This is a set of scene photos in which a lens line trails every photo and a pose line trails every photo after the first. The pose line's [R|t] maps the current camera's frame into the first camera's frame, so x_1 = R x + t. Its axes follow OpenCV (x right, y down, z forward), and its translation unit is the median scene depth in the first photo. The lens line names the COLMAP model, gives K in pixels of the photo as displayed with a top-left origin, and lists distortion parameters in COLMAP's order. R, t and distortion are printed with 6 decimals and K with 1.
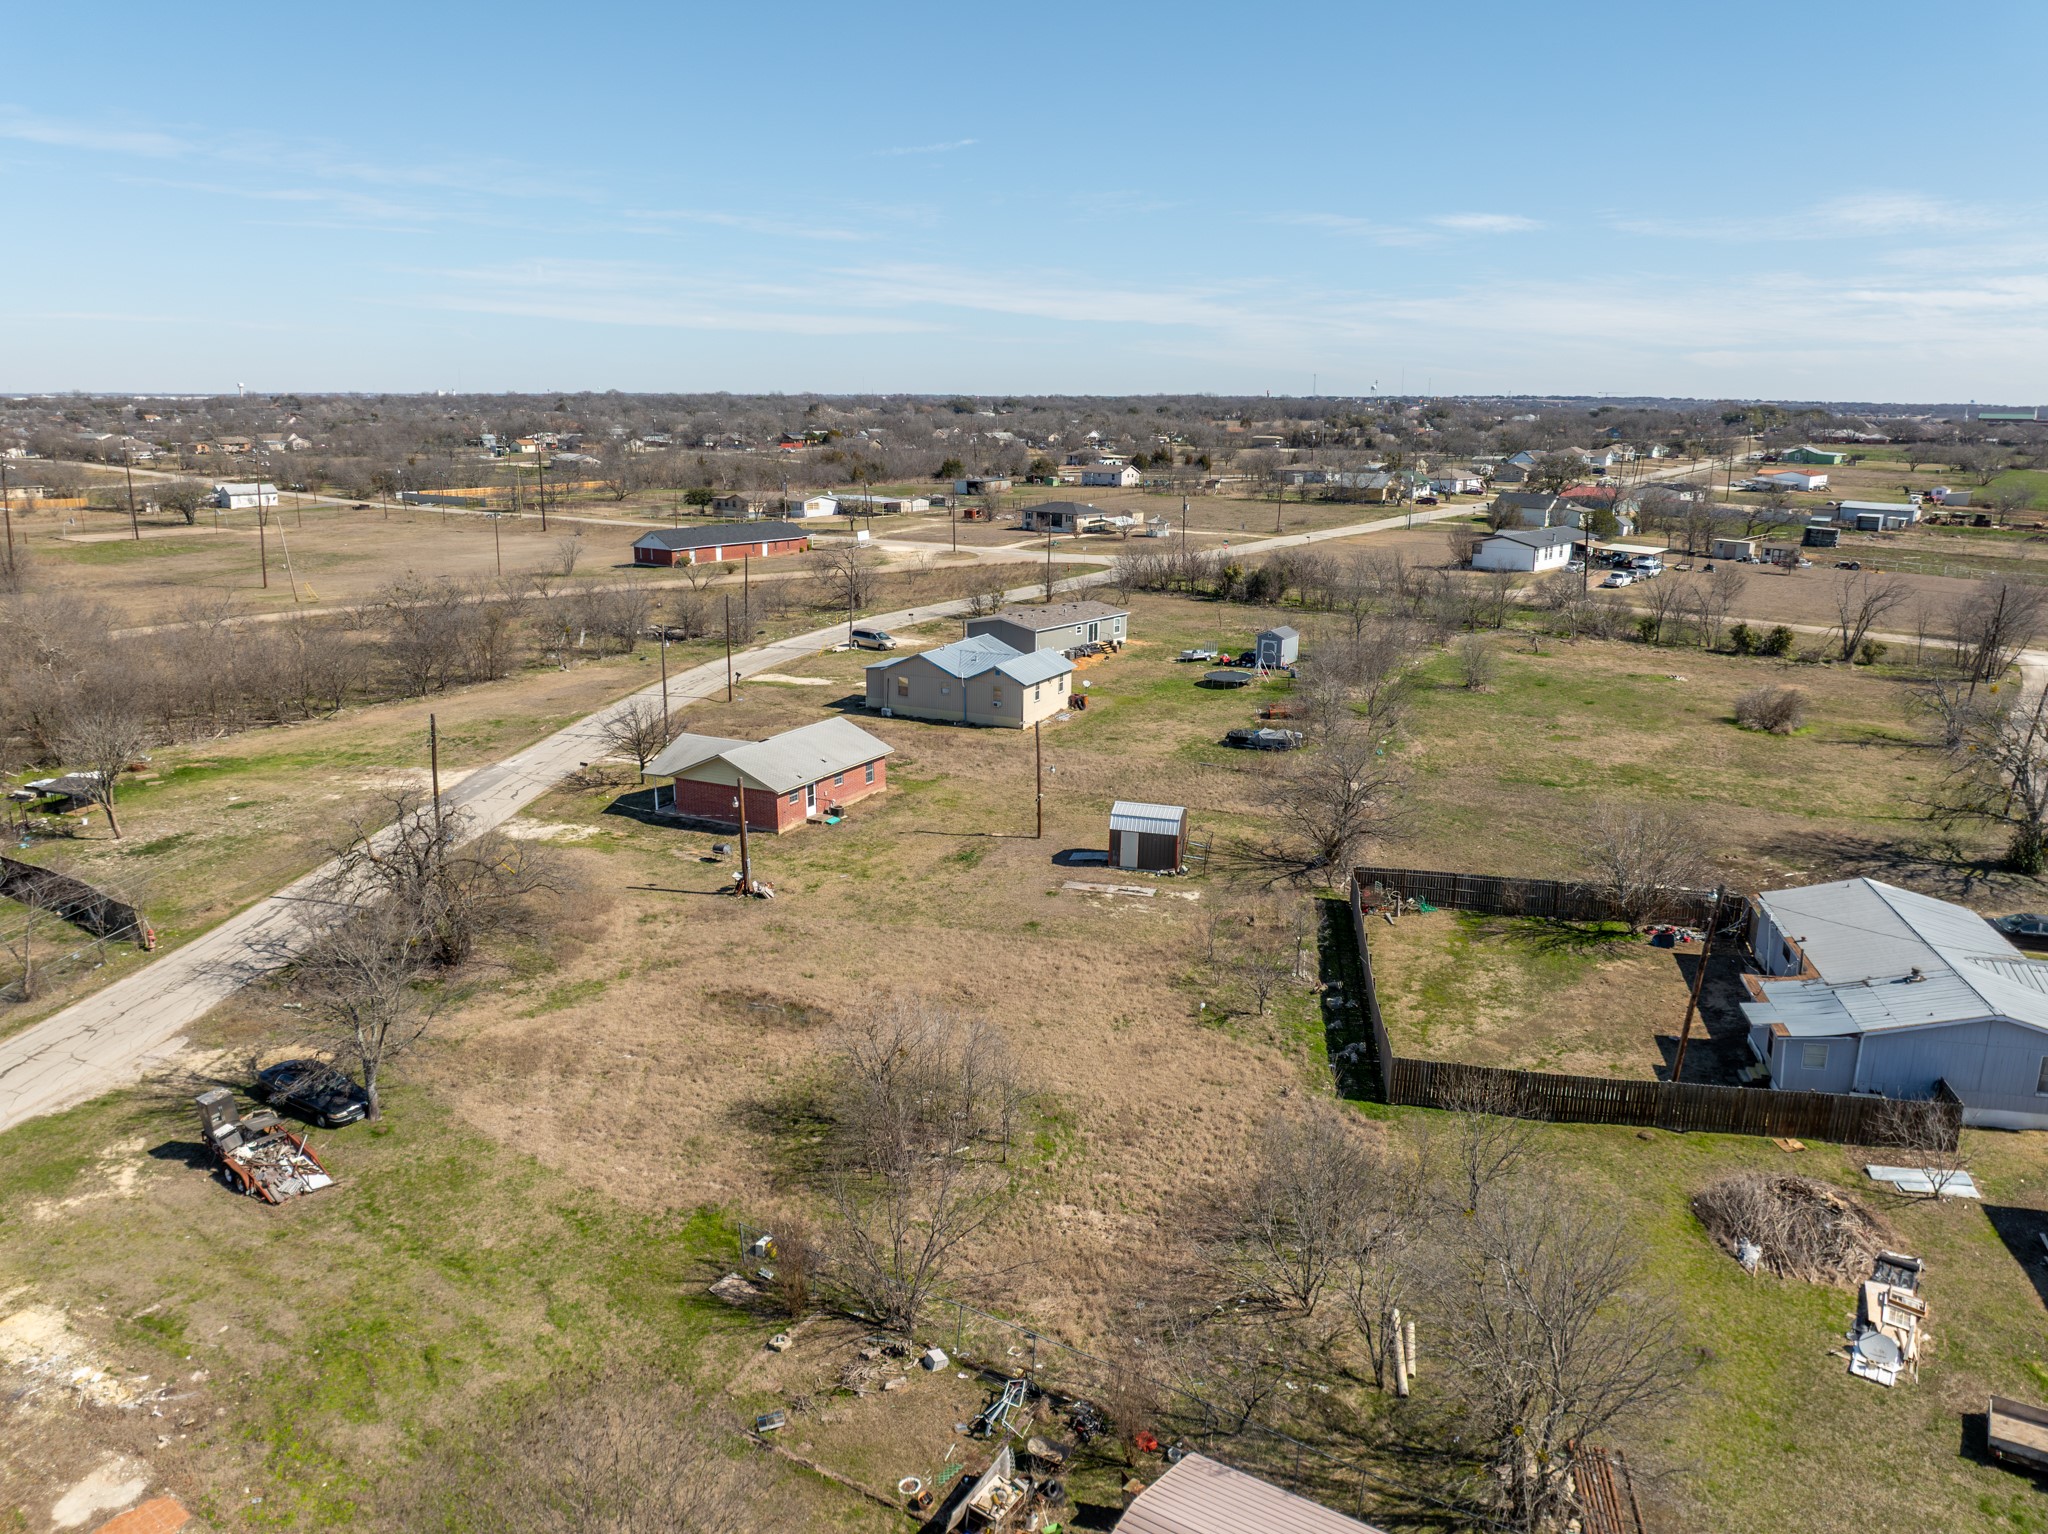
lens RADIAL K [[1461.4, 0, 1031.9], [0, 1461.4, 766.0], [0, 0, 1]] dist [-0.031576, 0.001822]
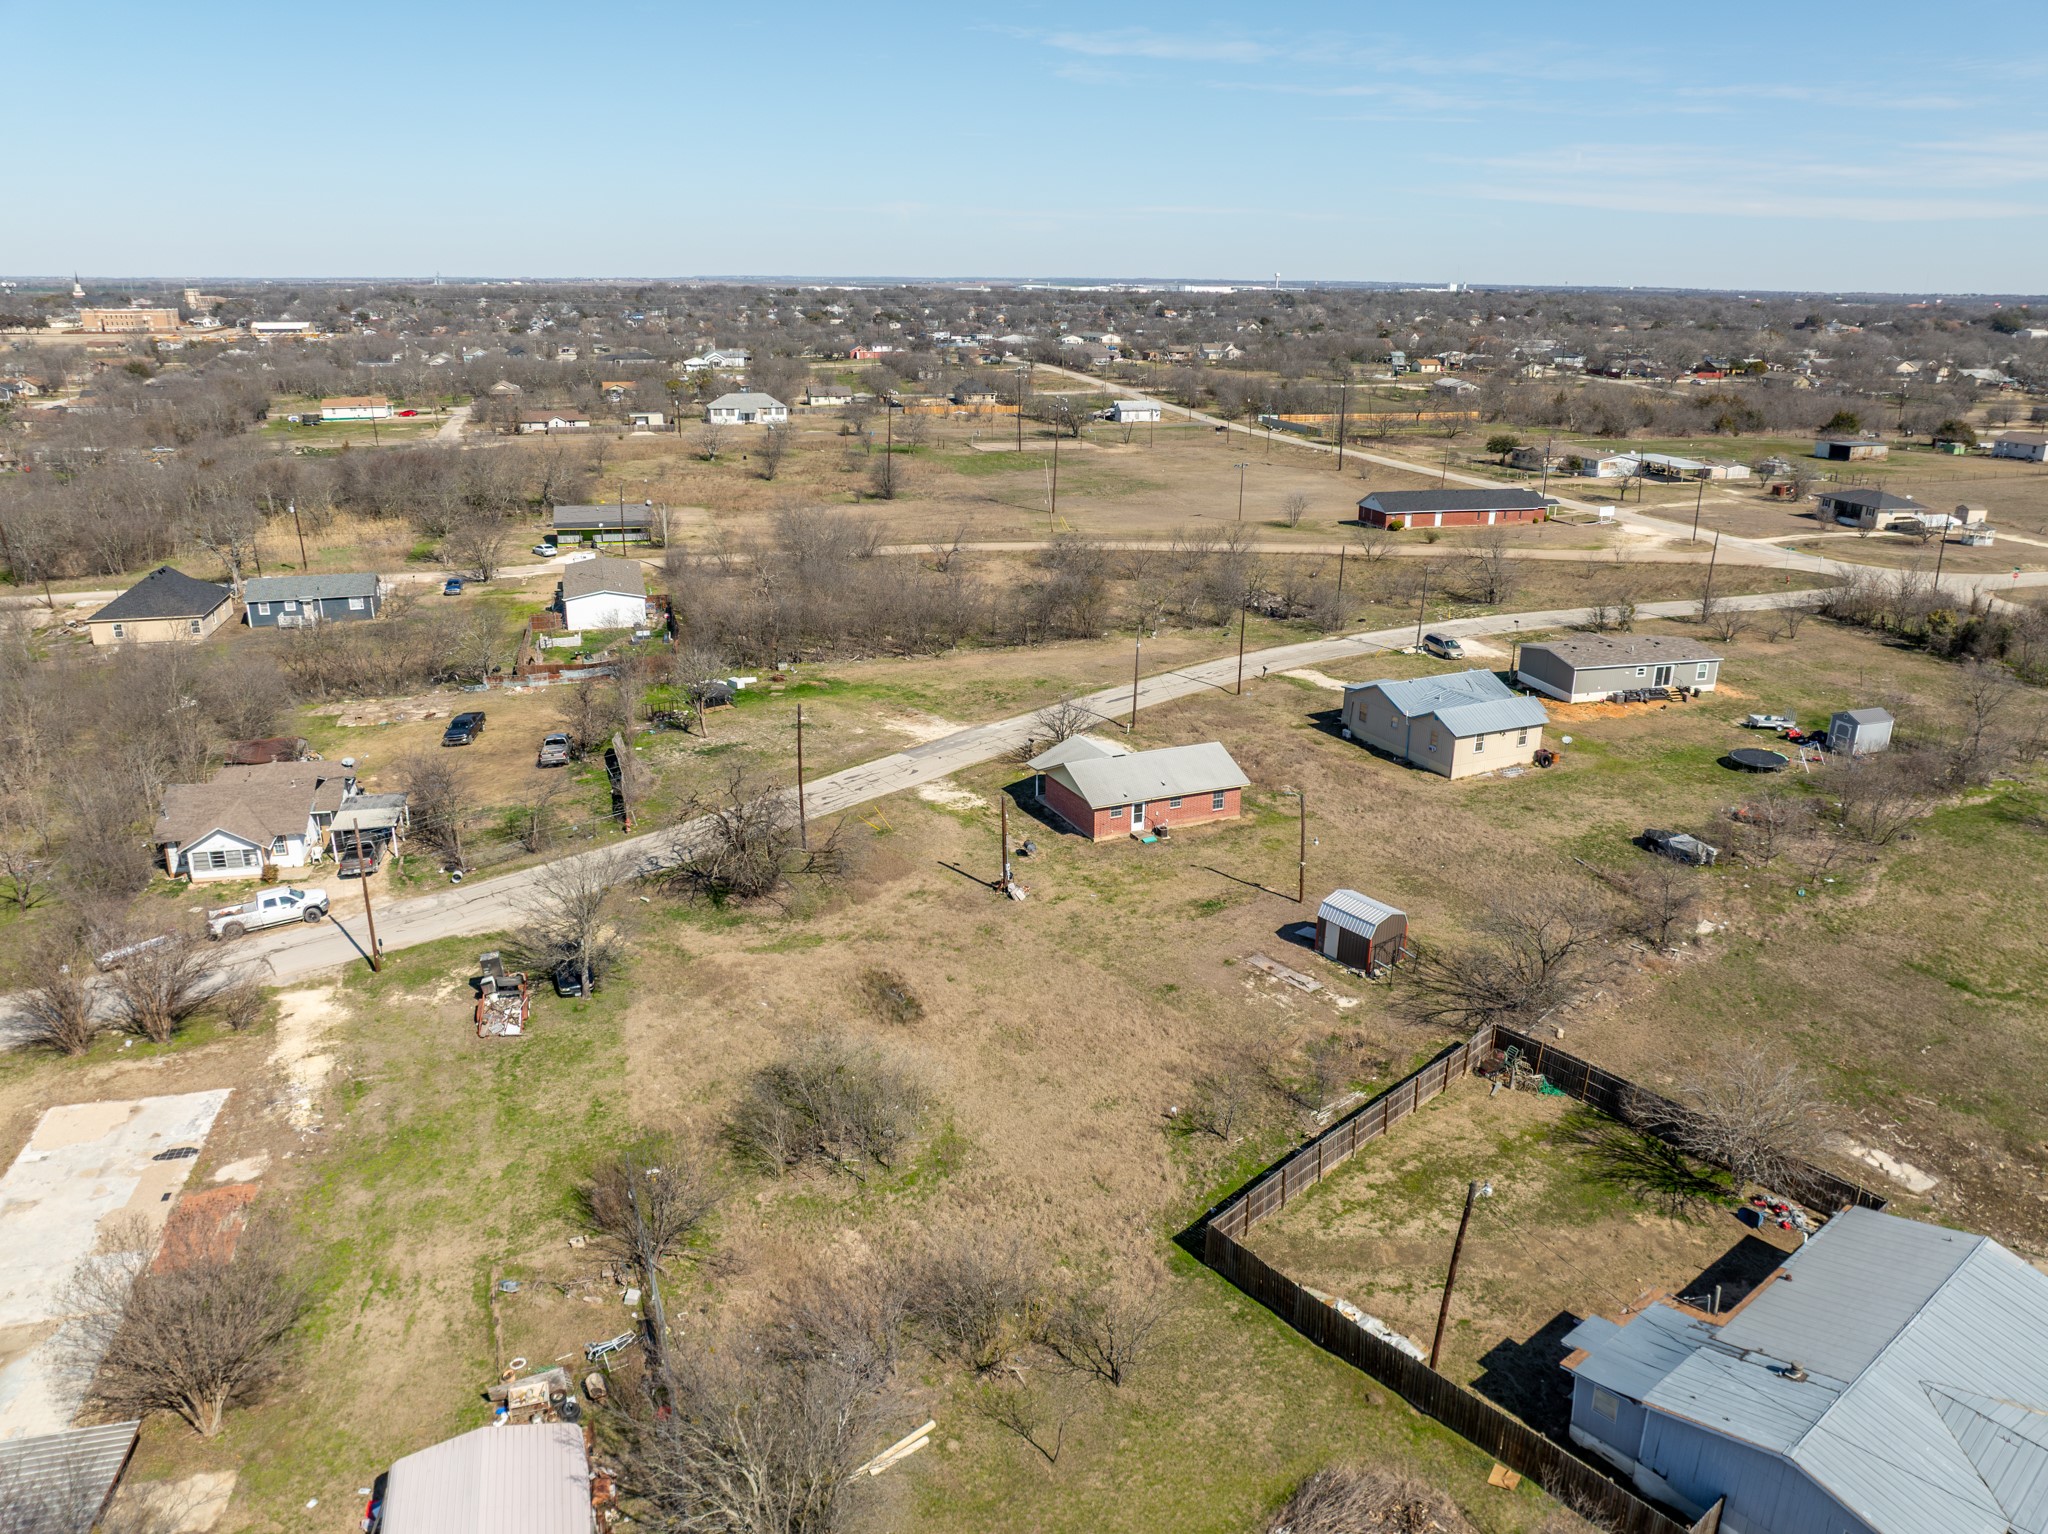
lens RADIAL K [[1461.4, 0, 1031.9], [0, 1461.4, 766.0], [0, 0, 1]] dist [-0.031576, 0.001822]
pose [[0.791577, 0.193359, -0.579671, 0.318357], [-0.151227, 0.981096, 0.120752, -0.103512], [0.592061, -0.007923, 0.805854, 0.044812]]
